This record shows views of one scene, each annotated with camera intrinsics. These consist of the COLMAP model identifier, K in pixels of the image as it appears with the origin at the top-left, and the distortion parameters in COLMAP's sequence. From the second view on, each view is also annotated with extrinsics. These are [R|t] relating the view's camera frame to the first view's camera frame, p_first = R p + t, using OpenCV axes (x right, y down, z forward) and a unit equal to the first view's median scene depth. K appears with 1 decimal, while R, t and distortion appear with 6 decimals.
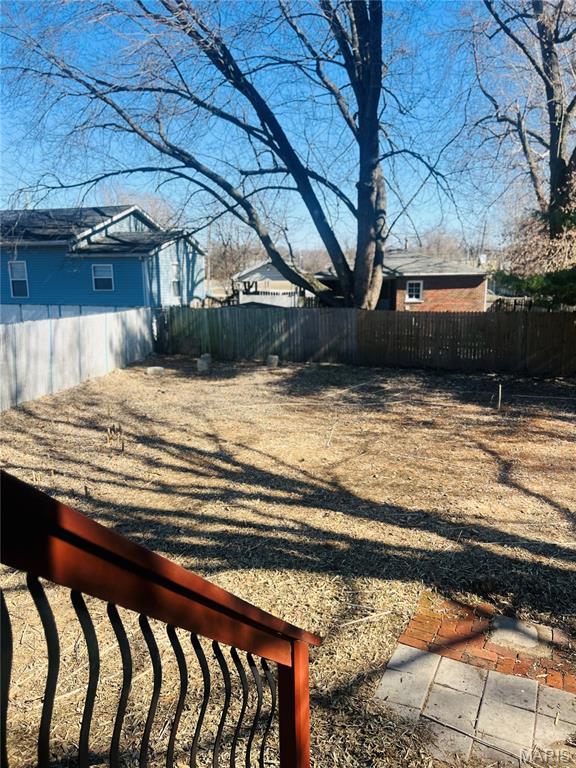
lens RADIAL K [[577.8, 0, 293.6], [0, 577.8, 380.5], [0, 0, 1]] dist [0.074106, -0.089170]
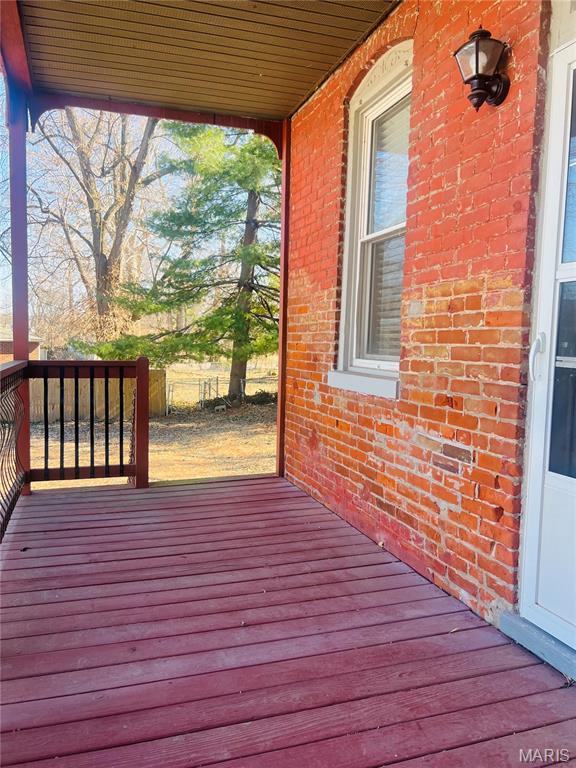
lens RADIAL K [[577.8, 0, 293.6], [0, 577.8, 380.5], [0, 0, 1]] dist [0.074106, -0.089170]
pose [[0.711130, -0.028586, 0.702479, -0.162730], [0.106976, 0.991938, -0.067928, 0.030710], [-0.694874, 0.123454, 0.708455, -0.174056]]
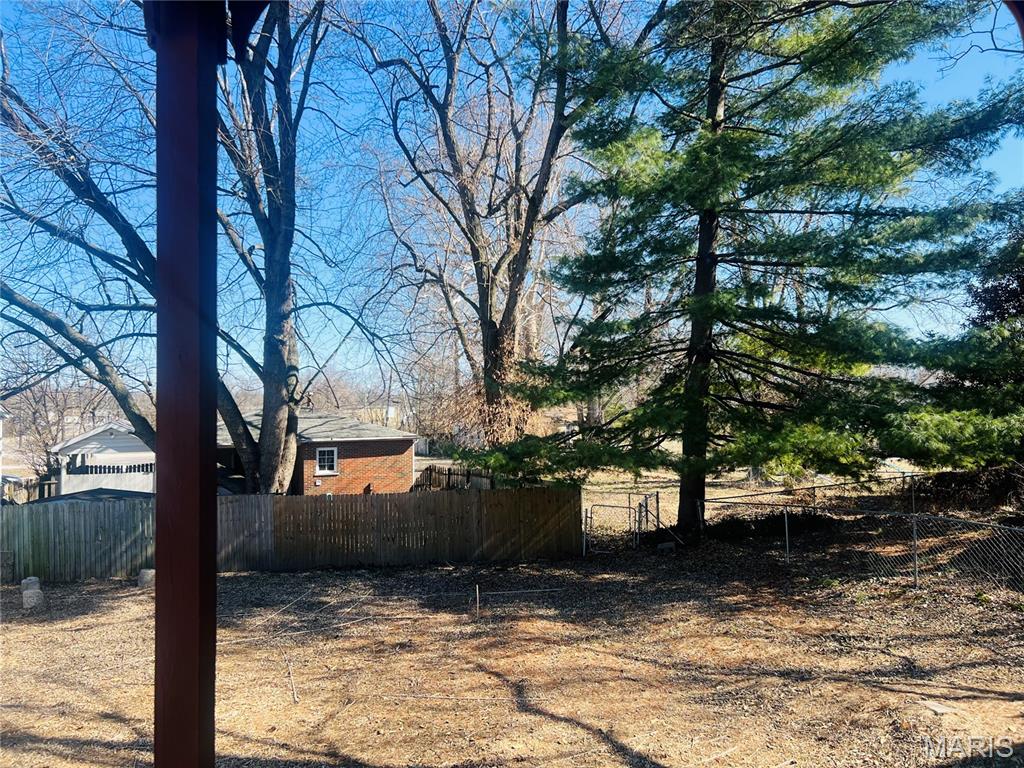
lens RADIAL K [[770.5, 0, 512.0], [0, 770.5, 384.0], [0, 0, 1]] dist [0.074106, -0.089170]
pose [[0.884795, 0.012124, 0.465822, -0.089414], [0.094546, 0.974198, -0.204938, -0.028147], [-0.456288, 0.225370, 0.860819, -0.048435]]
